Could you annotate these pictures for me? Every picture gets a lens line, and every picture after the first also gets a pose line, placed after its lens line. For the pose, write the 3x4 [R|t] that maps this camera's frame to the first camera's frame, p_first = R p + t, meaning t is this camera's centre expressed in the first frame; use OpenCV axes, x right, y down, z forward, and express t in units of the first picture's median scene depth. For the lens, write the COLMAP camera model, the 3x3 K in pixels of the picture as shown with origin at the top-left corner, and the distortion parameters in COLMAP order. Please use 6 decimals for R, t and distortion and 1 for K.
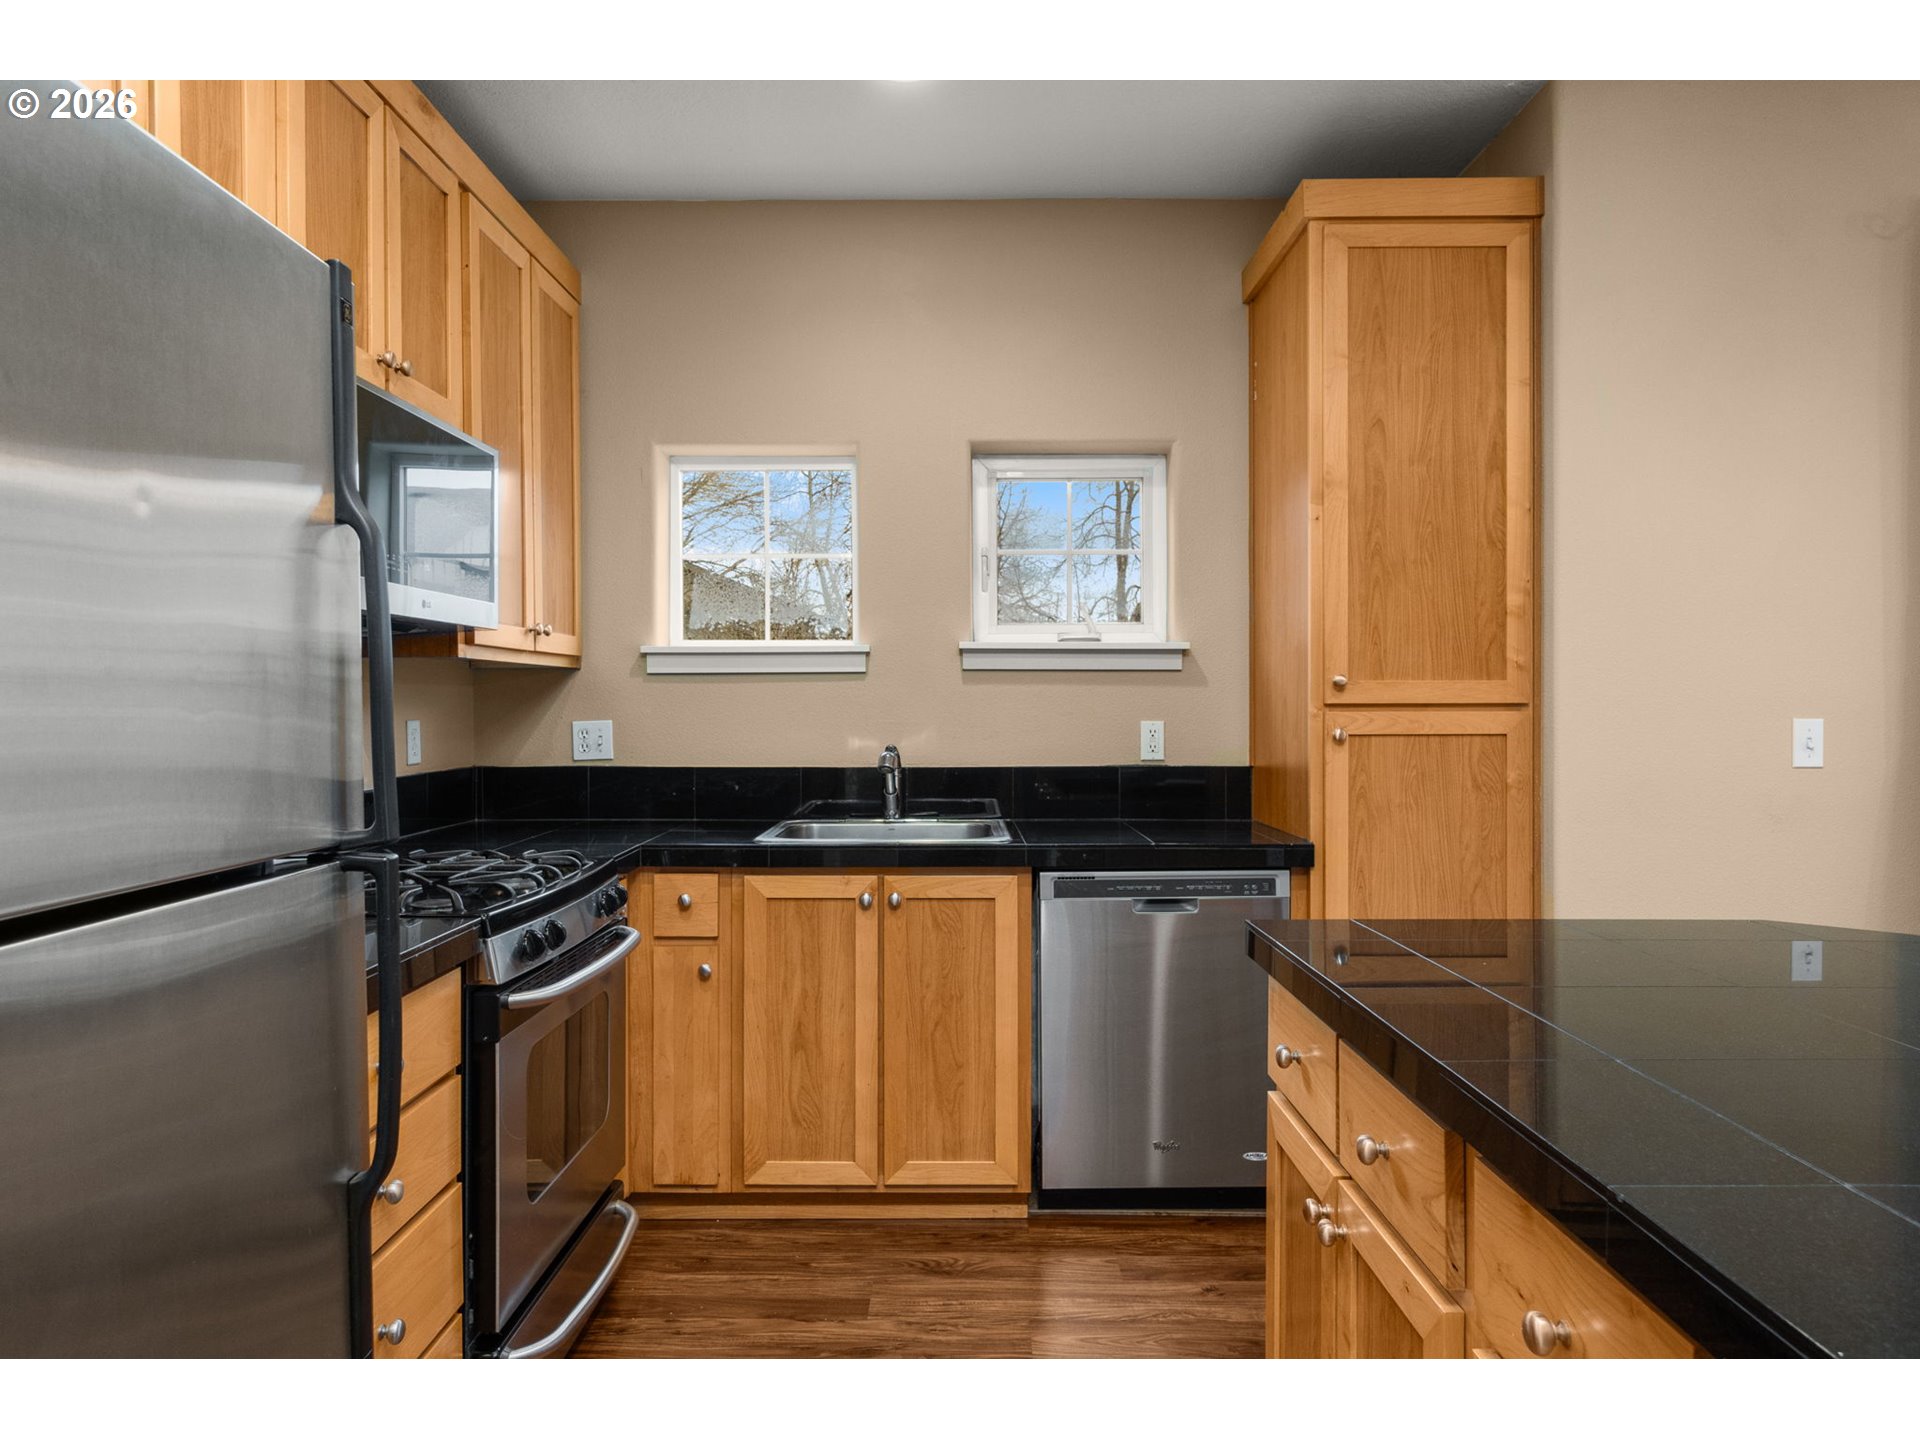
lens RADIAL K [[1271.2, 0, 956.8], [0, 1271.2, 712.1], [0, 0, 1]] dist [0.002898, 0.001961]
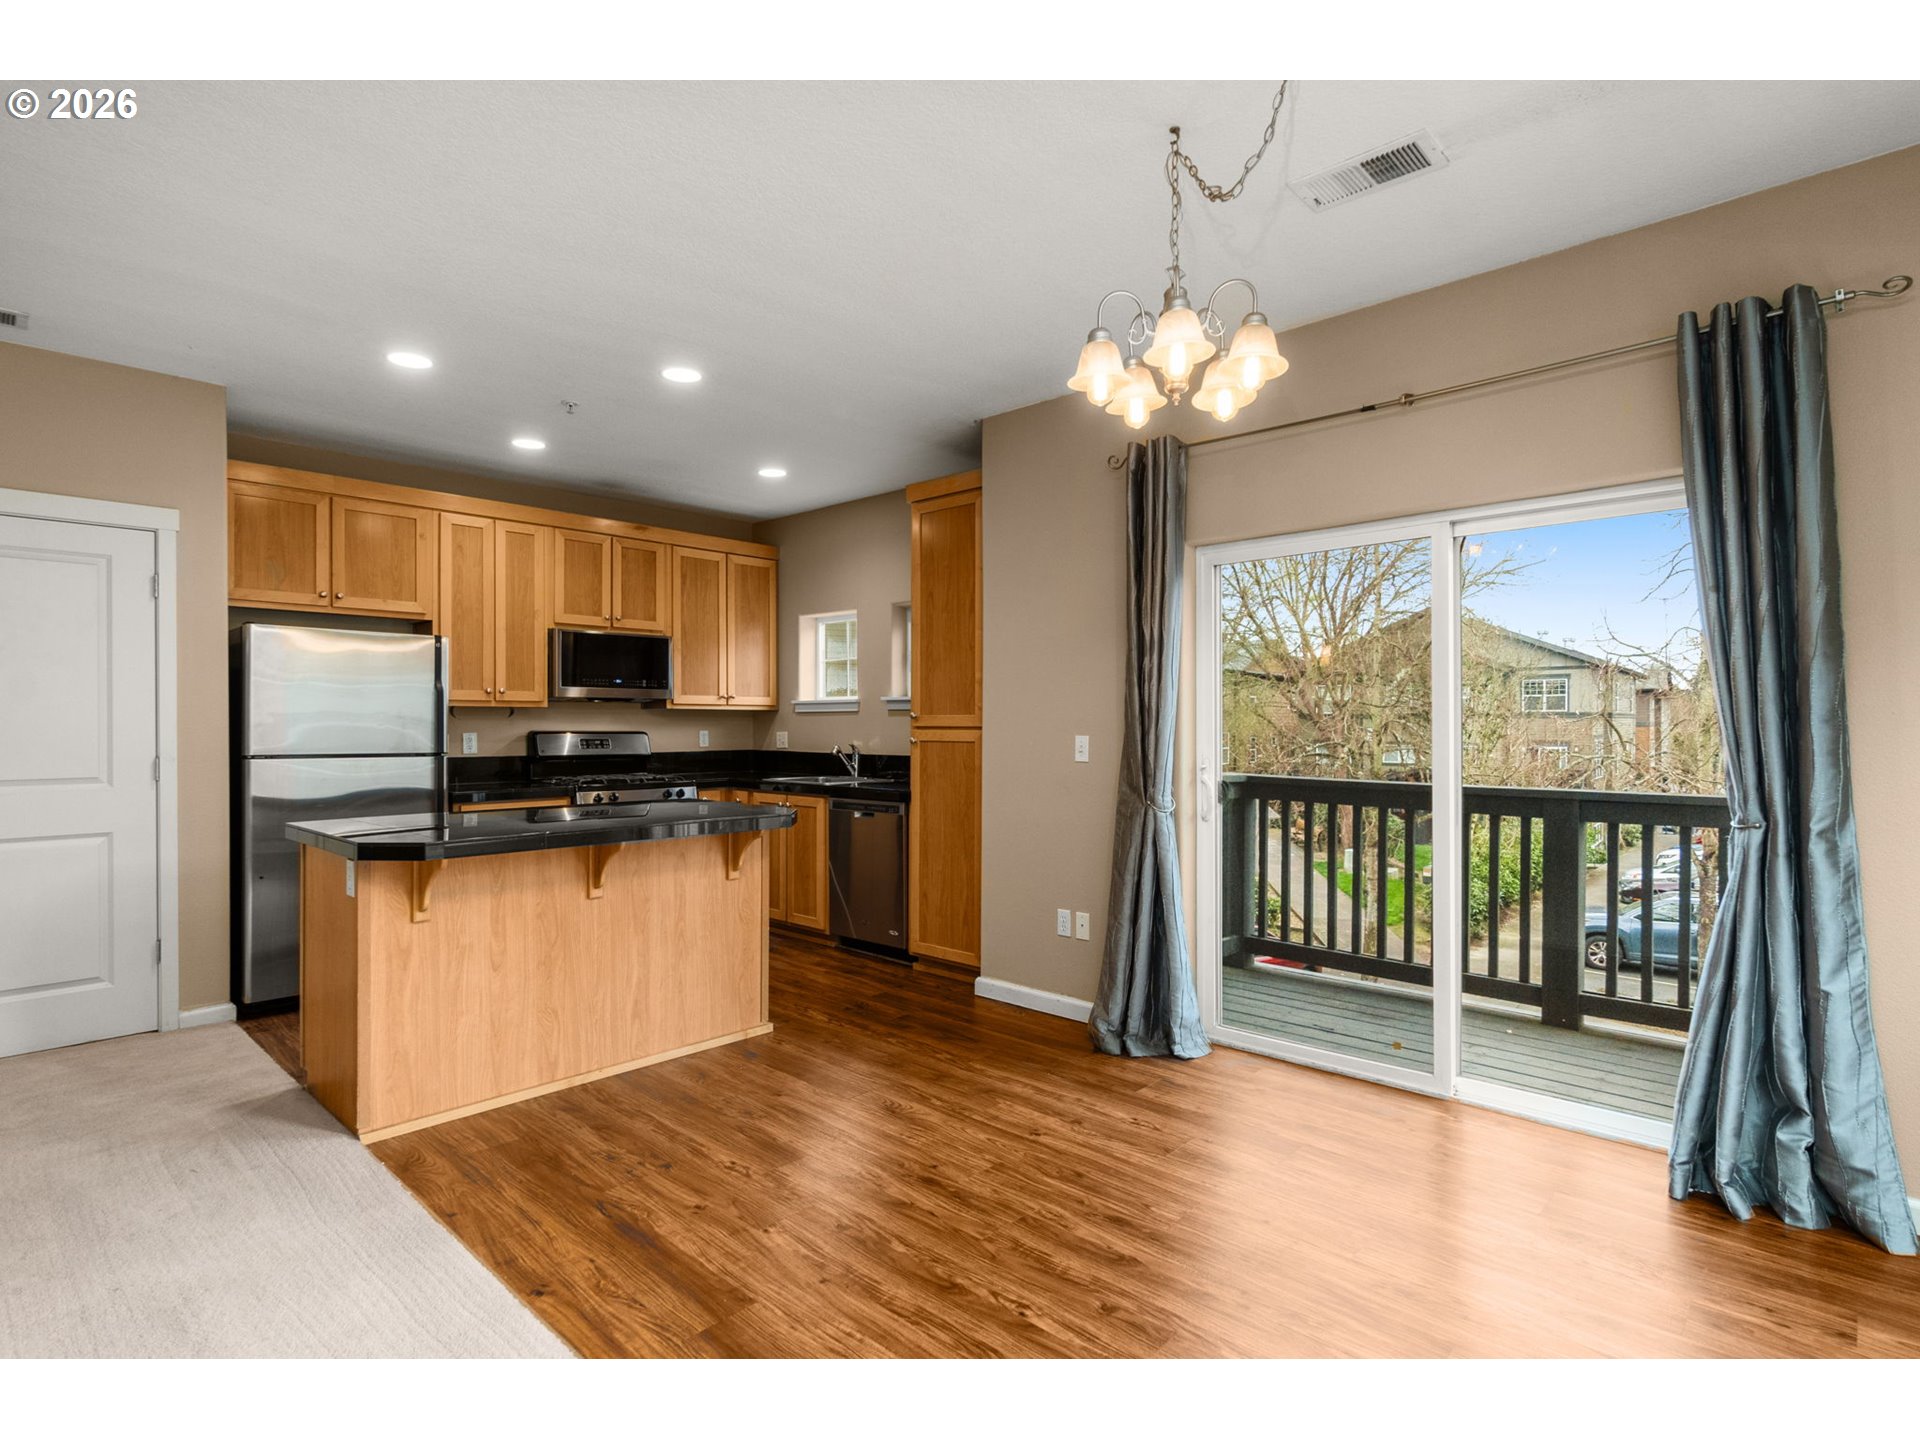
lens RADIAL K [[977.5, 0, 948.2], [0, 977.5, 728.3], [0, 0, 1]] dist [-0.004371, -0.000167]
pose [[0.729002, 0.006646, -0.684479, 1.466225], [-0.009022, 0.999959, 0.000100, -0.003911], [0.684452, 0.006102, 0.729033, -0.166460]]
